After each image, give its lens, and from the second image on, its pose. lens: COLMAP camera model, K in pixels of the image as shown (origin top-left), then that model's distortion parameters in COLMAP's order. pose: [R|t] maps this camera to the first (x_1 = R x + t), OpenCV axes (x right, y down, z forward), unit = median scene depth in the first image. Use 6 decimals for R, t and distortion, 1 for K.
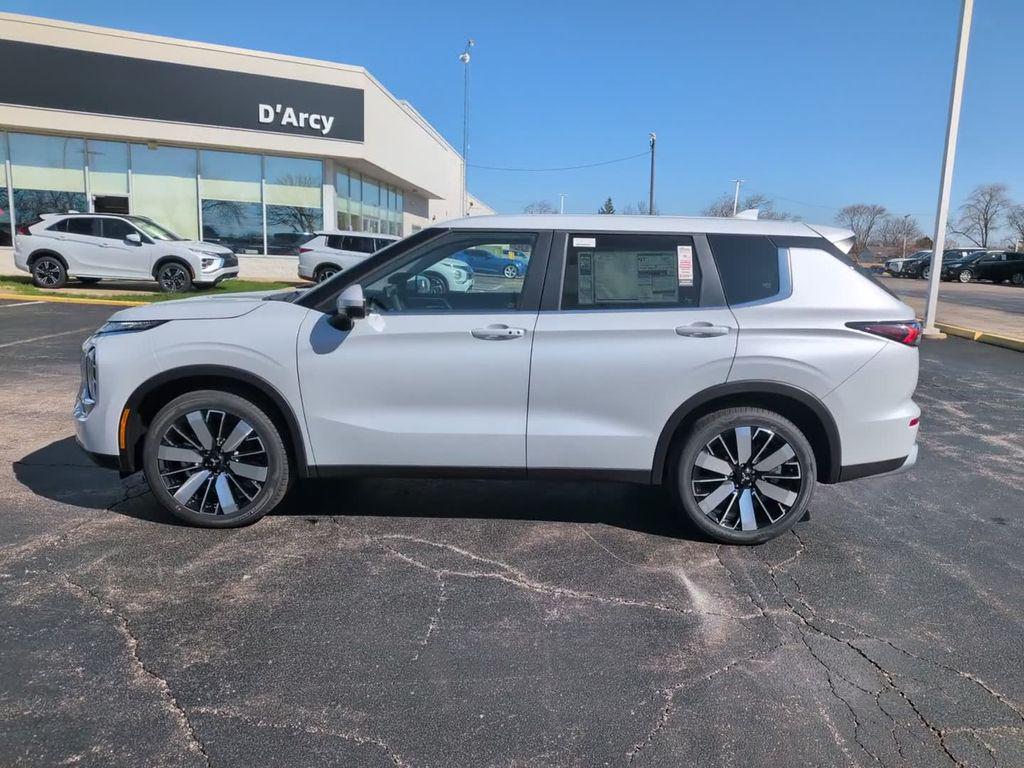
lens RADIAL K [[761.1, 0, 498.4], [0, 761.1, 385.7], [0, 0, 1]] dist [0.052690, -0.083291]
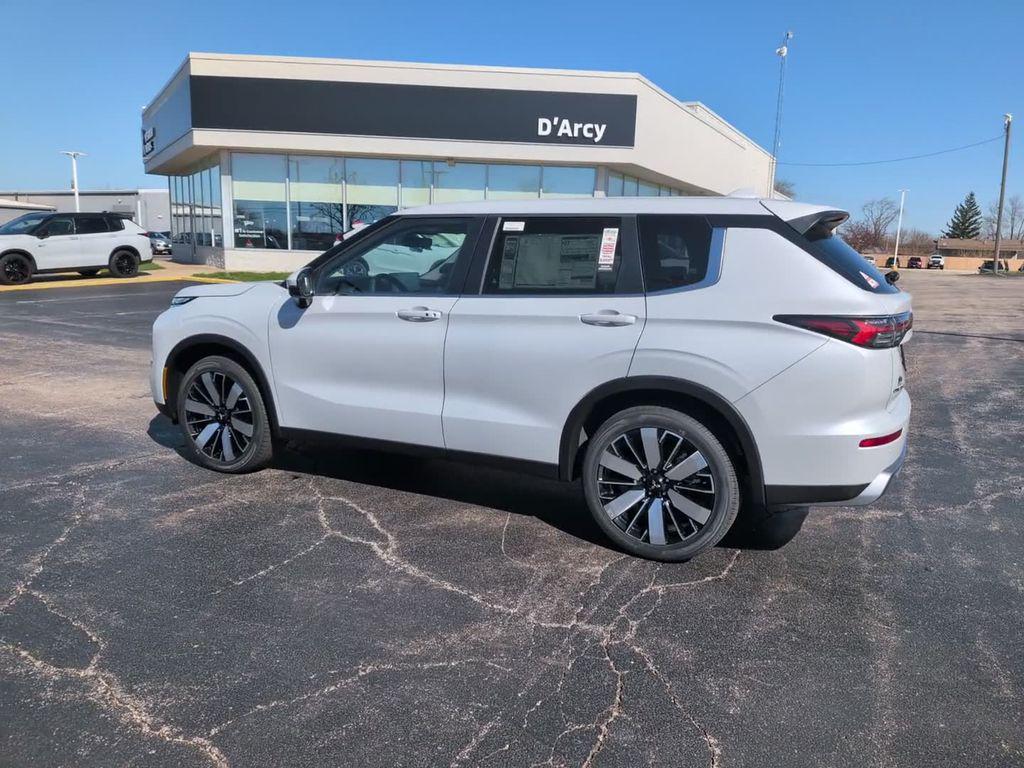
lens RADIAL K [[743.1, 0, 497.5], [0, 743.1, 387.1], [0, 0, 1]] dist [0.040688, -0.054339]
pose [[0.901298, 0.070640, -0.427401, 0.520129], [-0.071794, 0.997329, 0.013440, 0.007093], [0.427209, 0.018572, 0.903962, 0.129688]]
